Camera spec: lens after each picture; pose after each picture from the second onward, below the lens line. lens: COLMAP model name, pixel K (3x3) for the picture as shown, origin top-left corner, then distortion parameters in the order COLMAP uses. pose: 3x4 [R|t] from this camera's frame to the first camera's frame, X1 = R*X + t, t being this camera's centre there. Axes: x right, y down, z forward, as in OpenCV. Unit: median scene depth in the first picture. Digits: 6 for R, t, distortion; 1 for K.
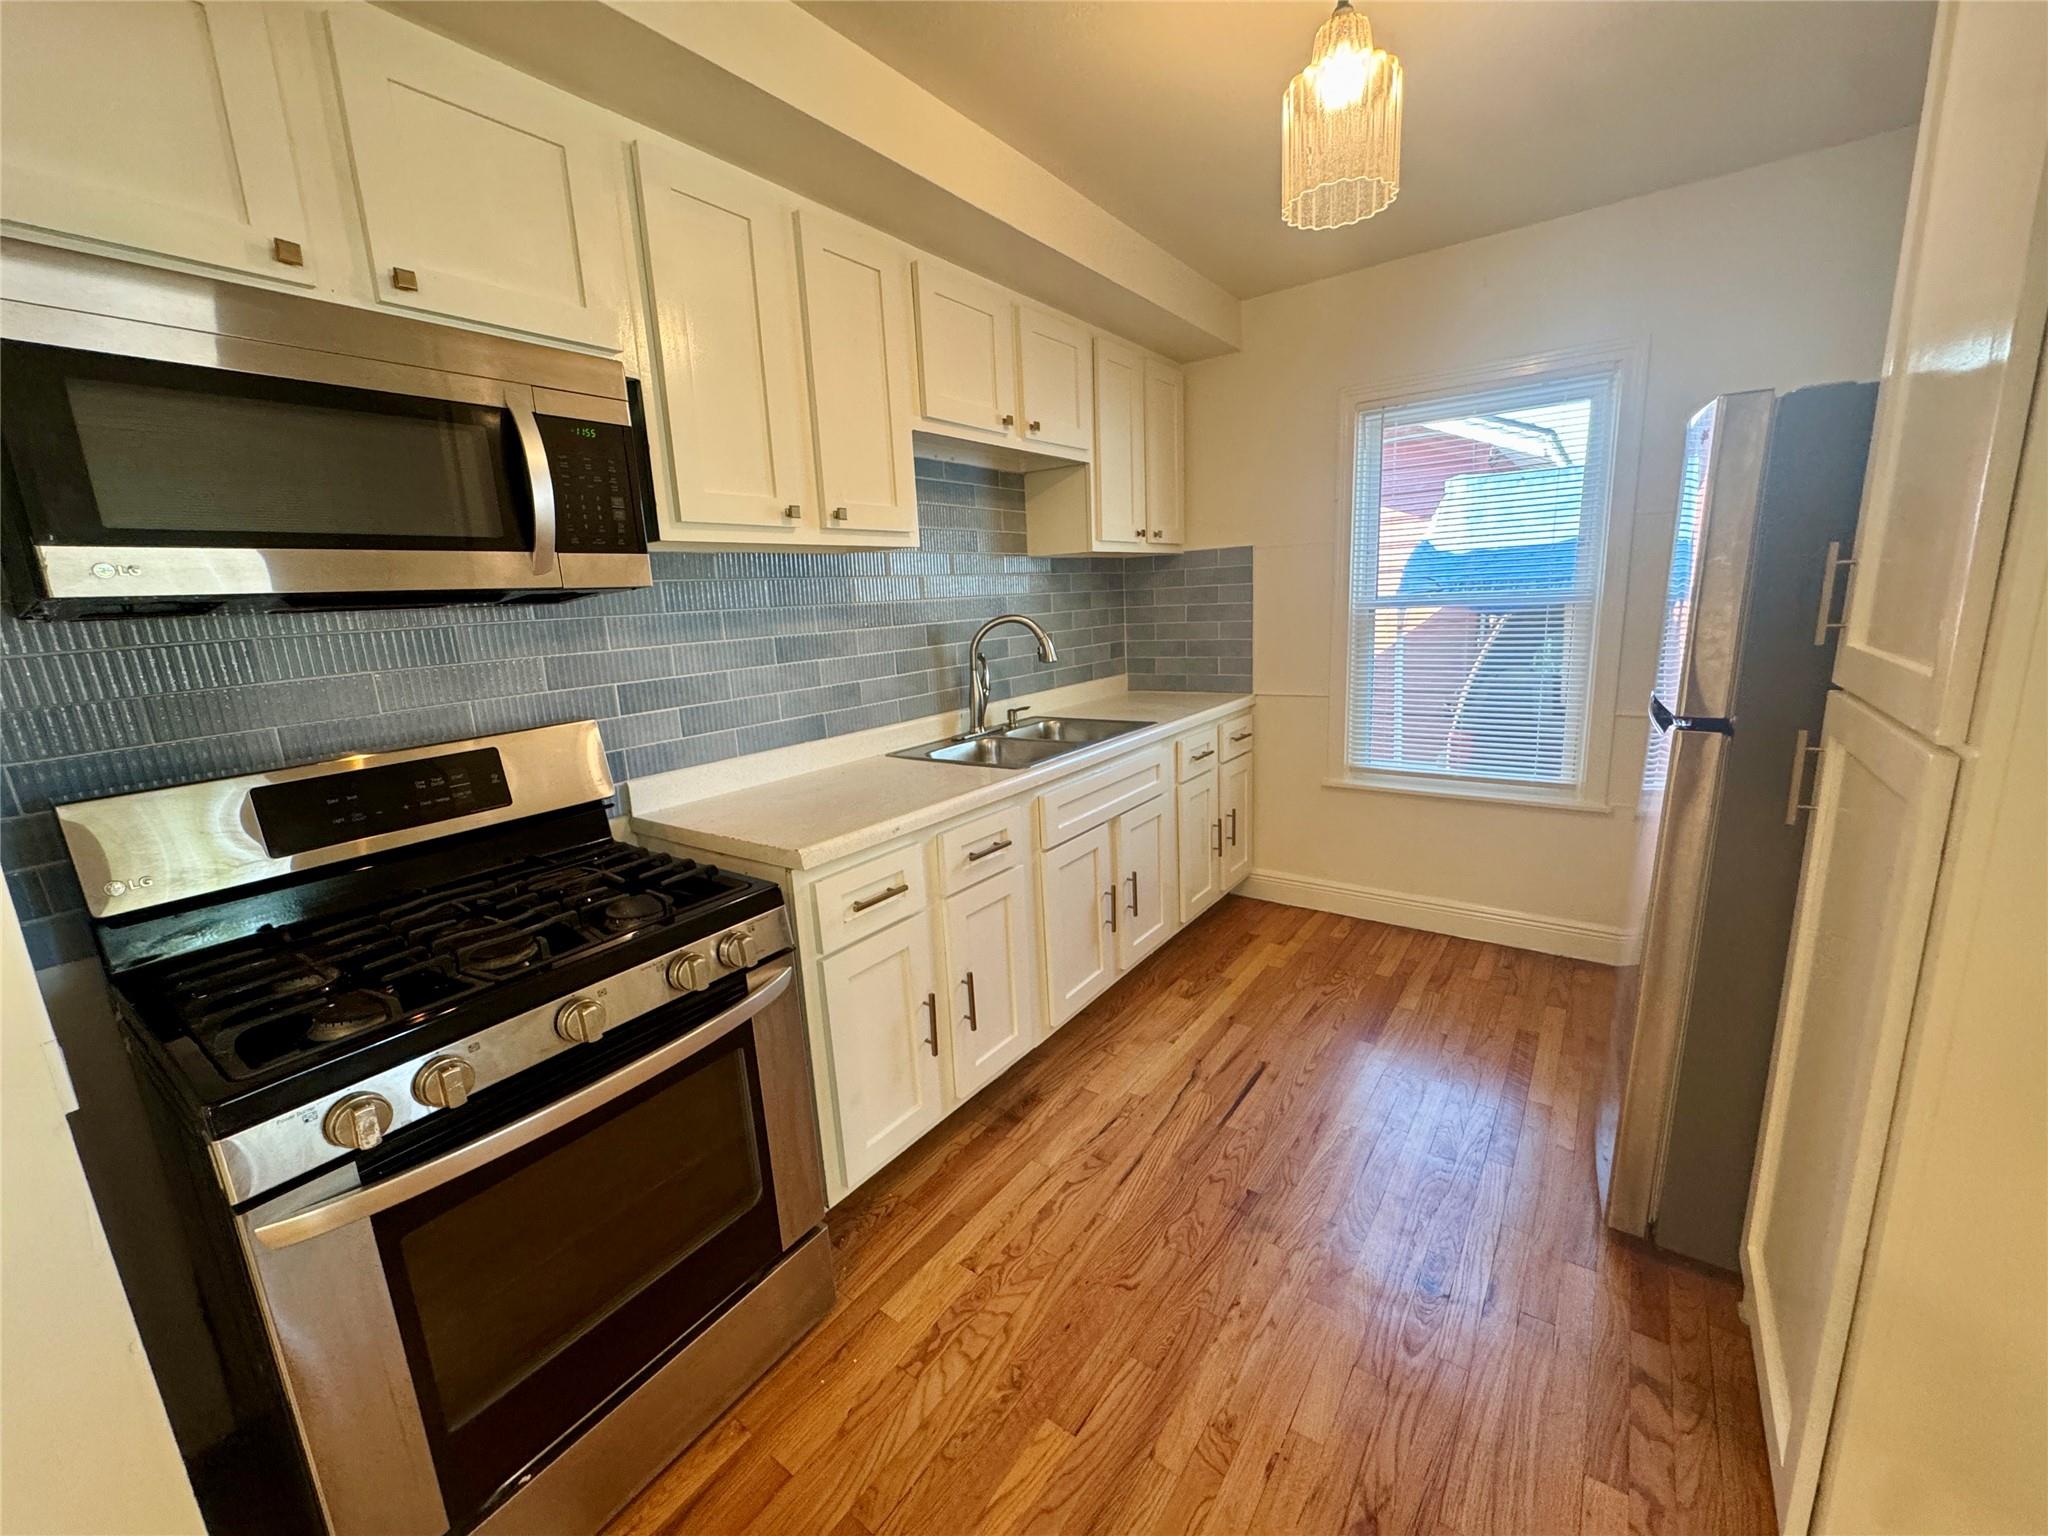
lens RADIAL K [[817.7, 0, 1025.2], [0, 817.7, 763.4], [0, 0, 1]] dist [-0.002444, -0.000137]
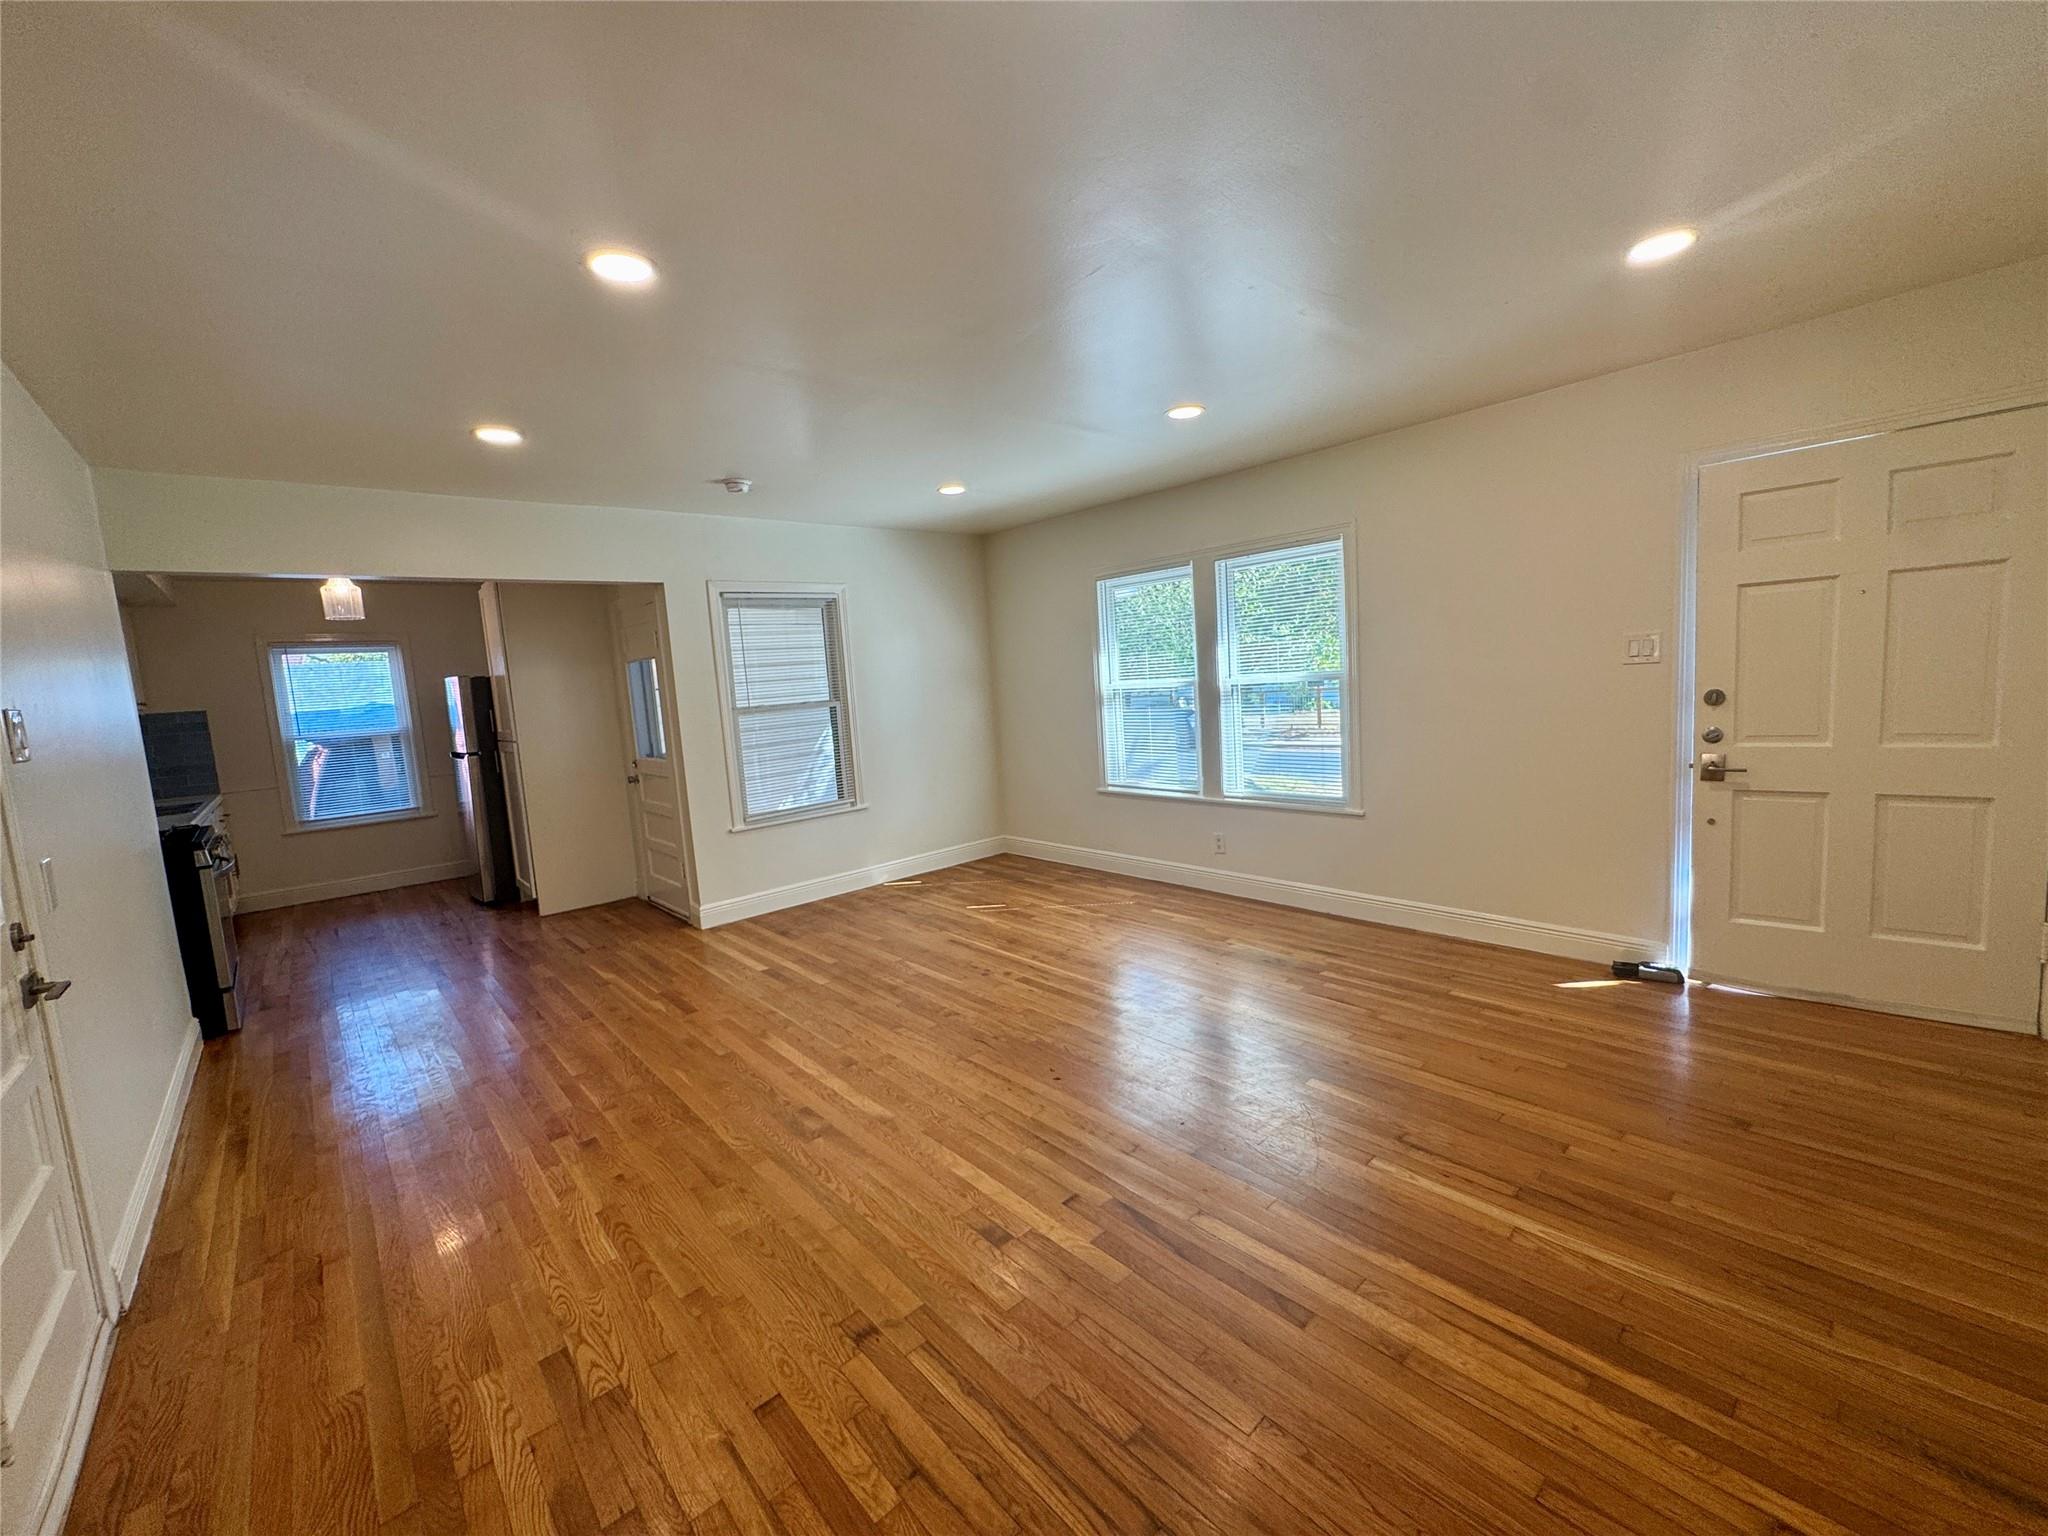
lens RADIAL K [[817.7, 0, 1025.2], [0, 817.7, 763.4], [0, 0, 1]] dist [-0.002444, -0.000137]
pose [[0.211872, -0.069323, 0.974836, -1.520114], [0.251338, 0.967795, 0.014197, 0.377562], [-0.944426, 0.242005, 0.222472, -1.483741]]
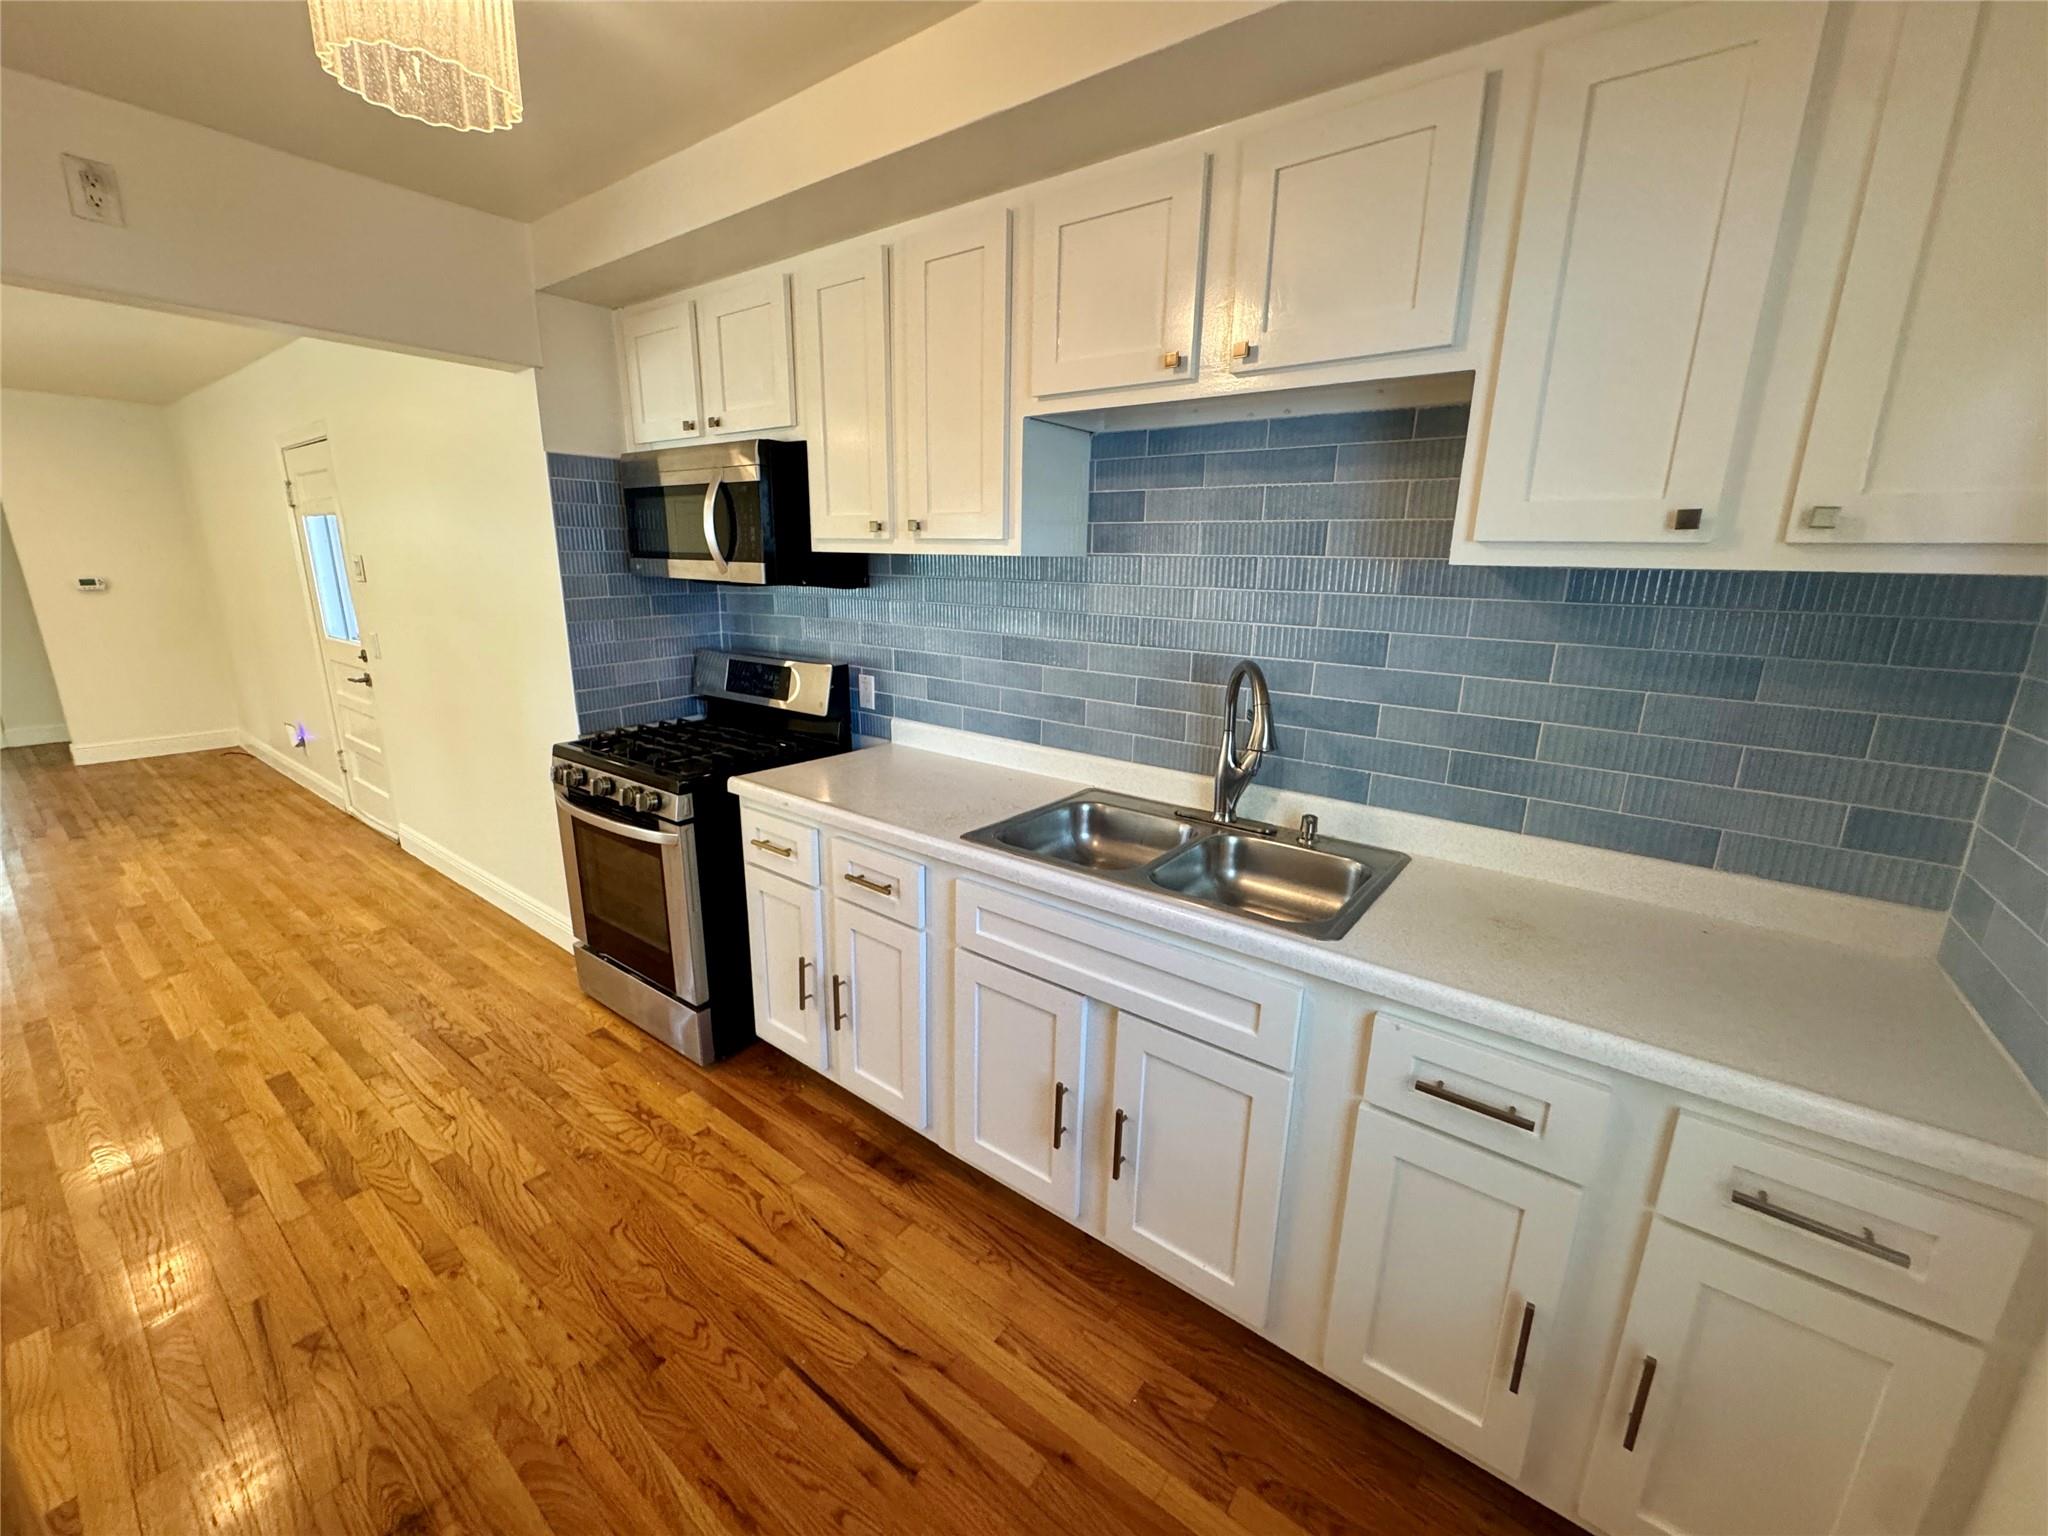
lens RADIAL K [[817.7, 0, 1025.2], [0, 817.7, 763.4], [0, 0, 1]] dist [-0.002444, -0.000137]
pose [[-0.023726, 0.291849, -0.956170, 0.701337], [-0.219779, 0.931518, 0.289778, -0.290458], [0.975261, 0.217022, 0.042041, 0.947713]]
